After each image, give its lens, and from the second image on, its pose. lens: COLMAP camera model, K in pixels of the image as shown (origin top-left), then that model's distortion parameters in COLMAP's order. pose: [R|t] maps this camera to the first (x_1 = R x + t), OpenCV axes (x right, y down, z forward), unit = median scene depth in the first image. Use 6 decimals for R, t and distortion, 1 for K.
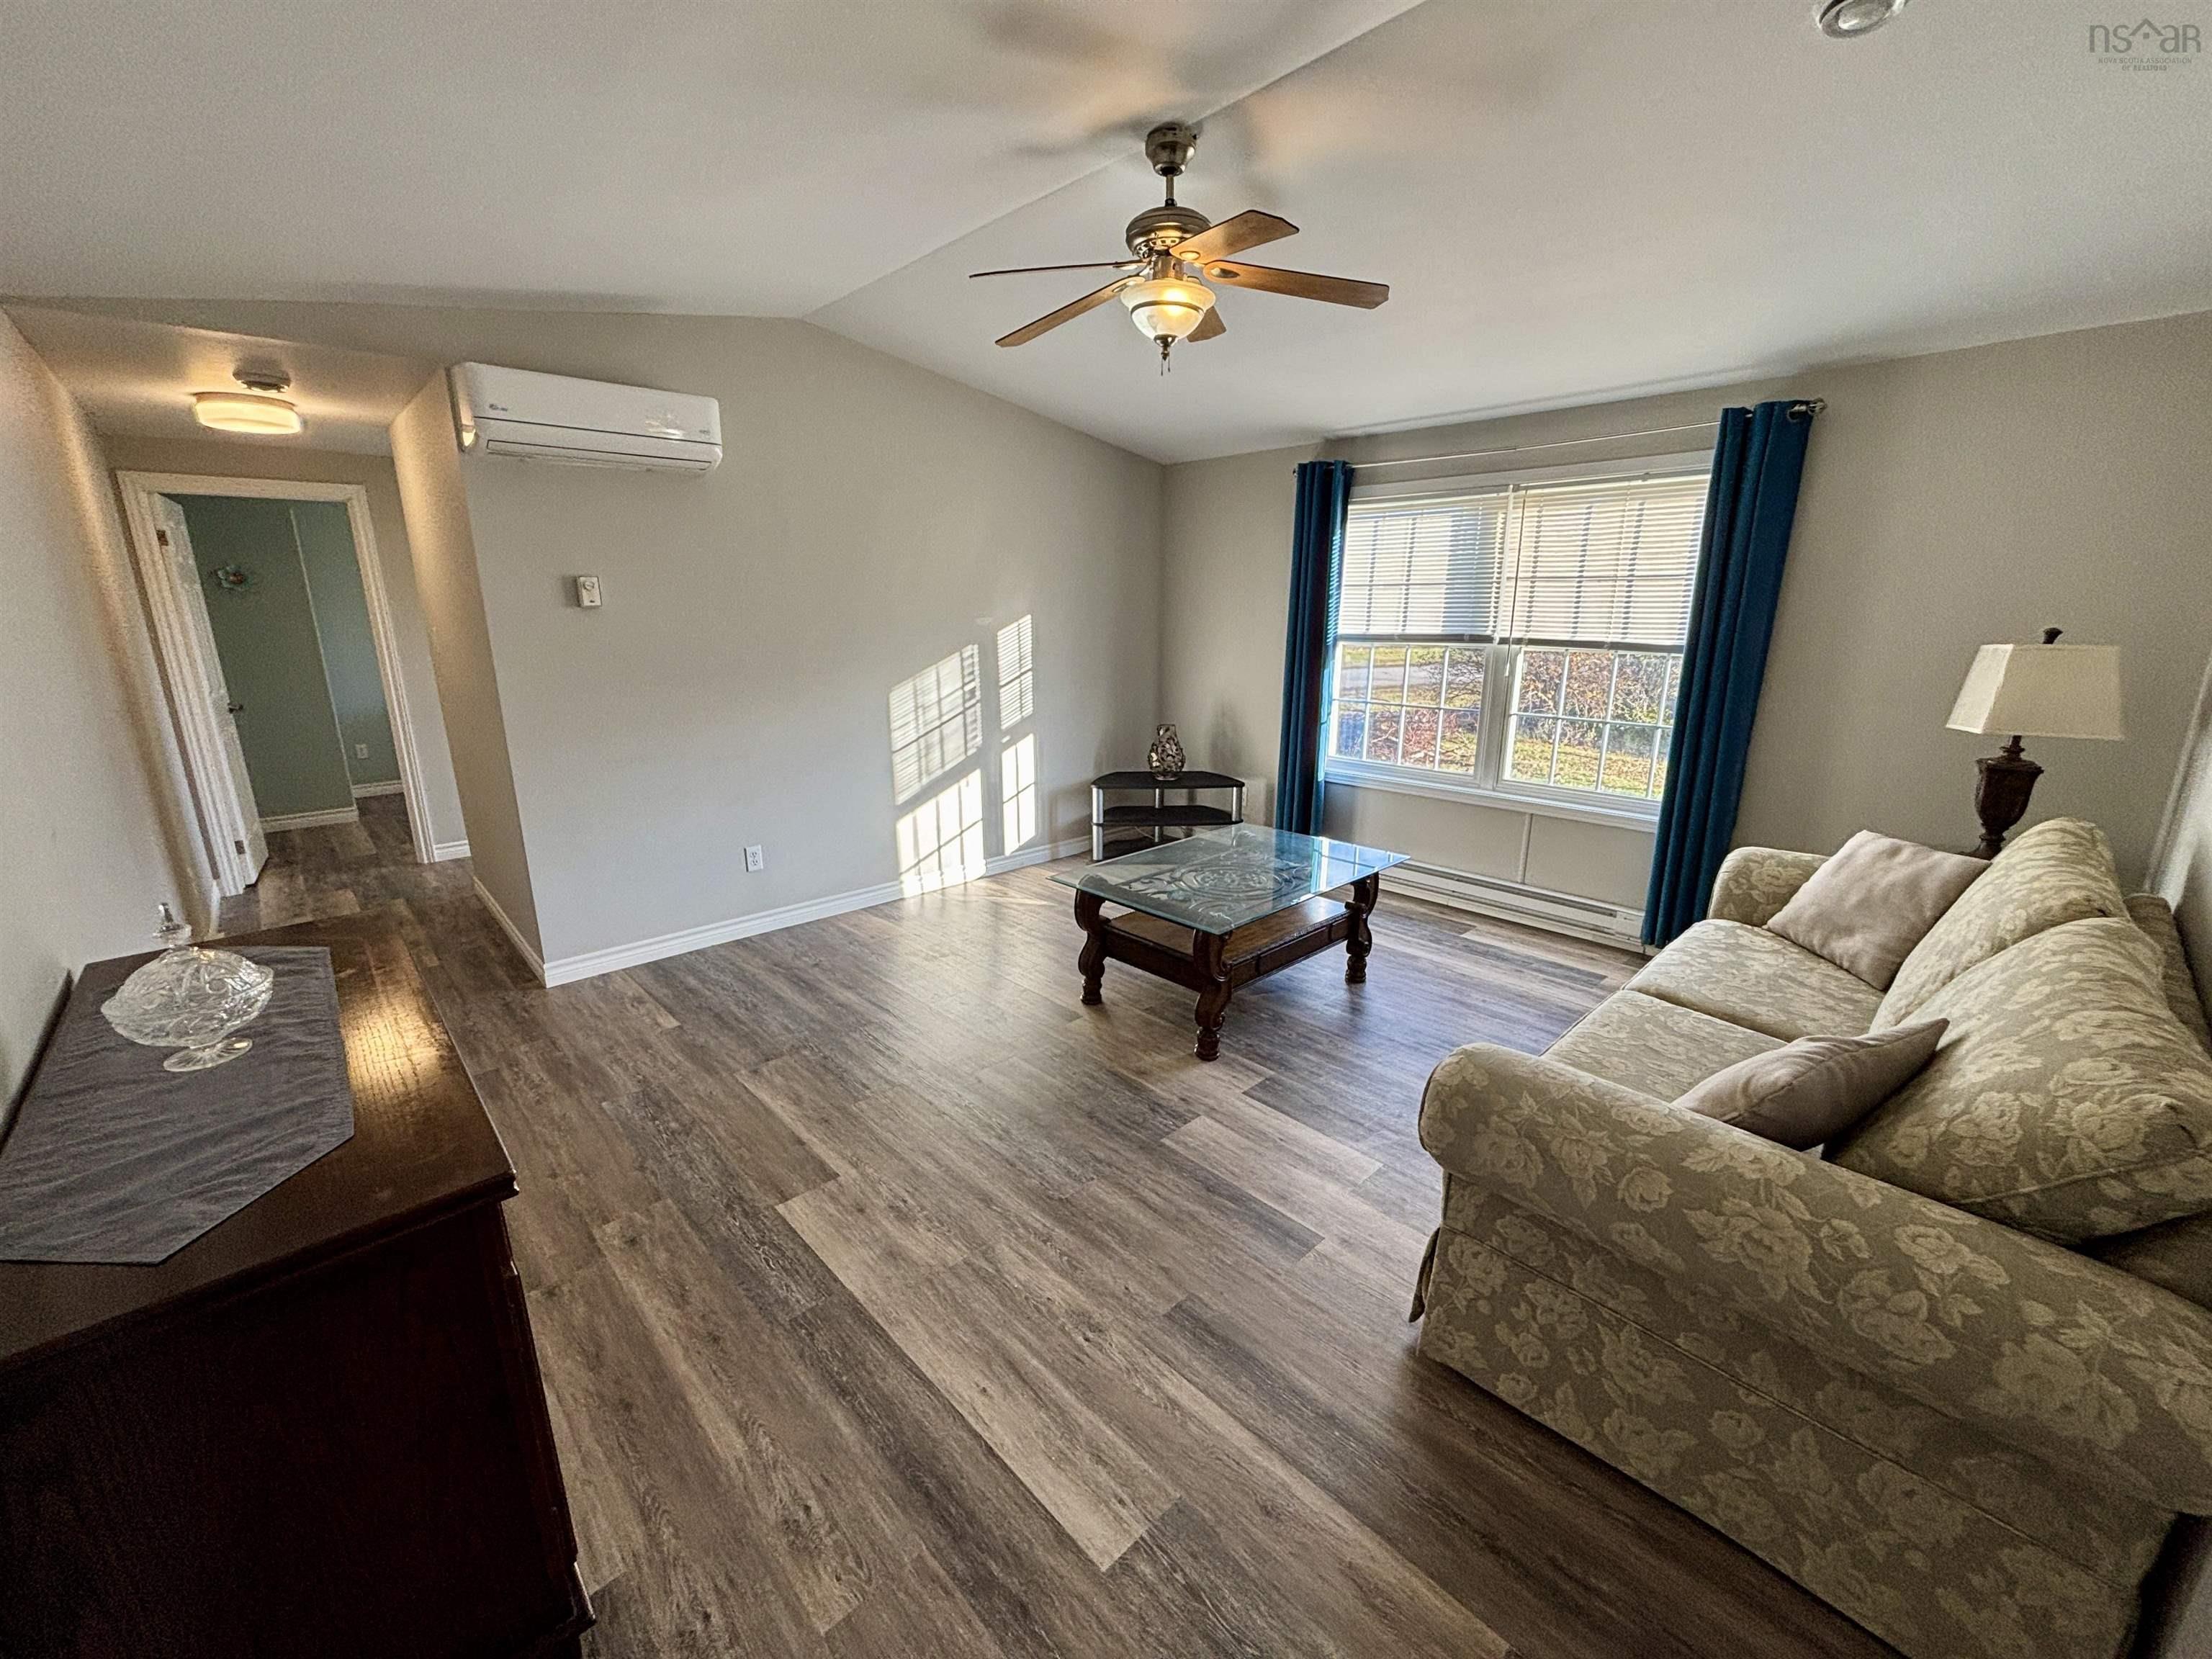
lens RADIAL K [[899.4, 0, 1106.0], [0, 899.4, 829.5], [0, 0, 1]] dist [-0.000585, 0.000005]
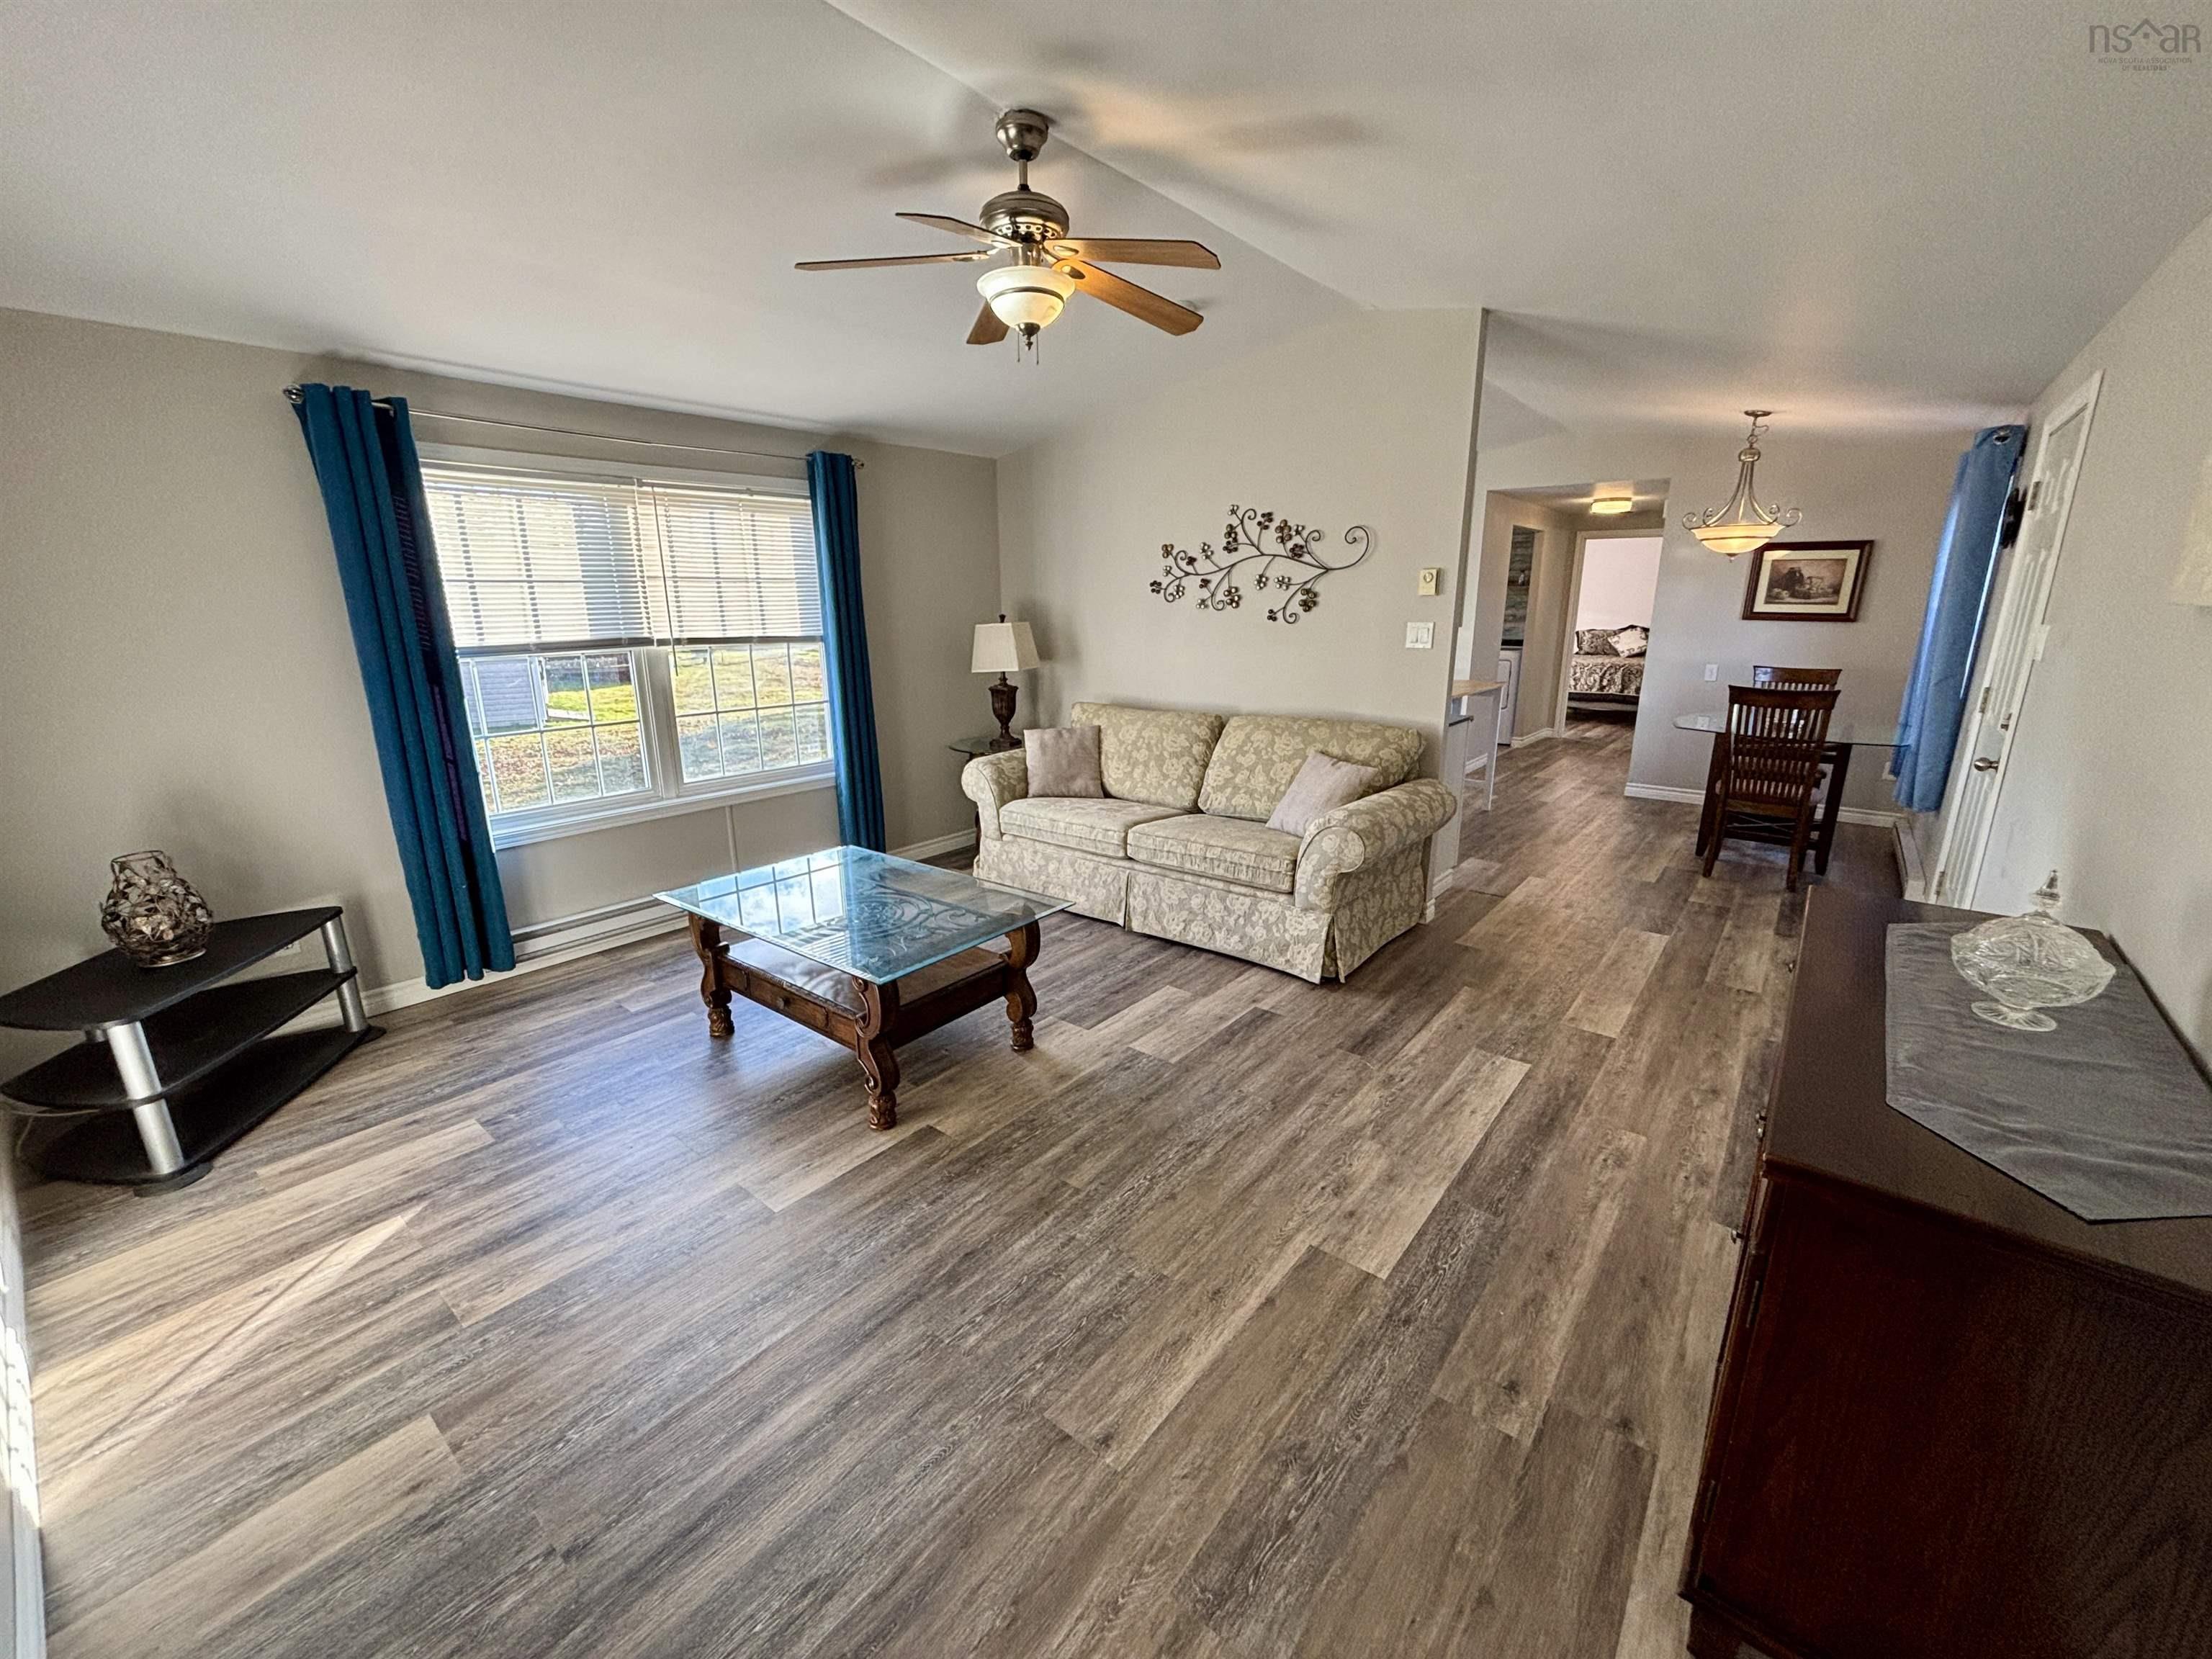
lens RADIAL K [[892.5, 0, 1106.0], [0, 892.5, 829.5], [0, 0, 1]] dist [0.000297, -0.000203]
pose [[-0.133426, -0.248358, 0.959435, -0.999552], [0.252421, 0.927648, 0.275233, -0.283895], [-0.958374, 0.278905, -0.061082, 1.120880]]
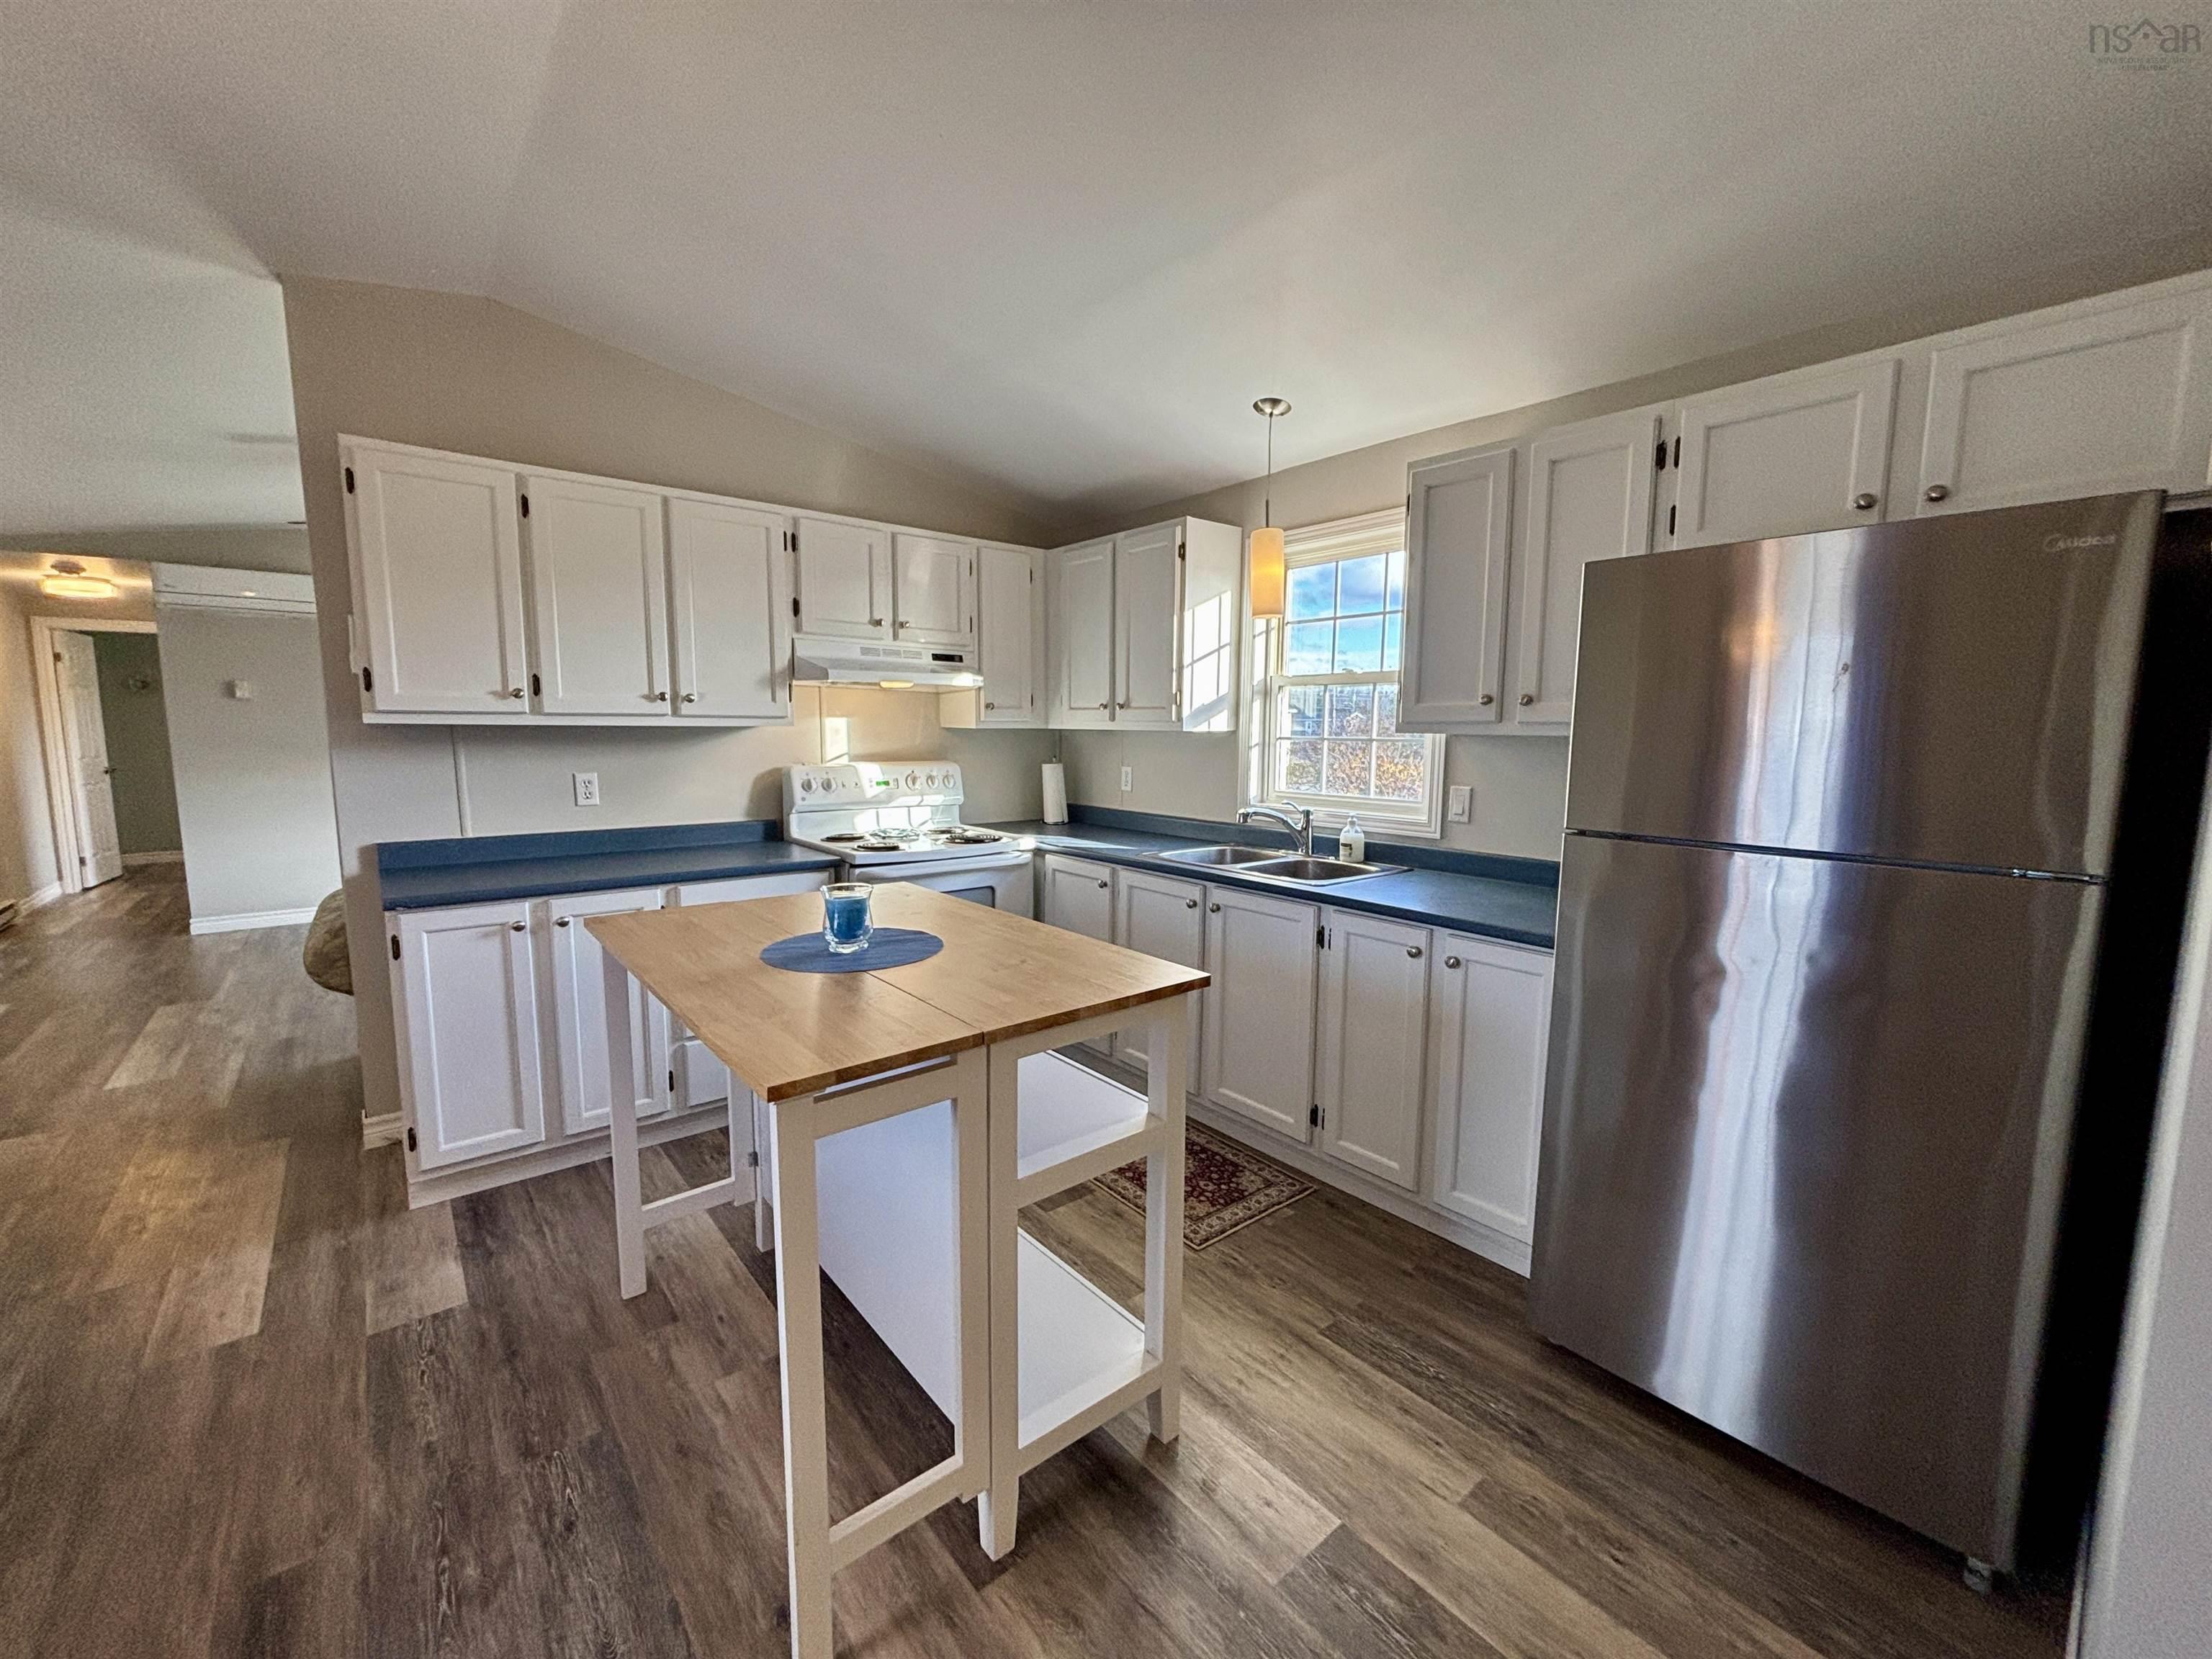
lens RADIAL K [[884.8, 0, 1106.0], [0, 884.8, 829.5], [0, 0, 1]] dist [0.000419, 0.000219]
pose [[0.998145, 0.018430, -0.058019, 1.567868], [-0.026086, 0.990623, -0.134114, 0.237683], [0.055003, 0.135378, 0.989266, -0.693606]]
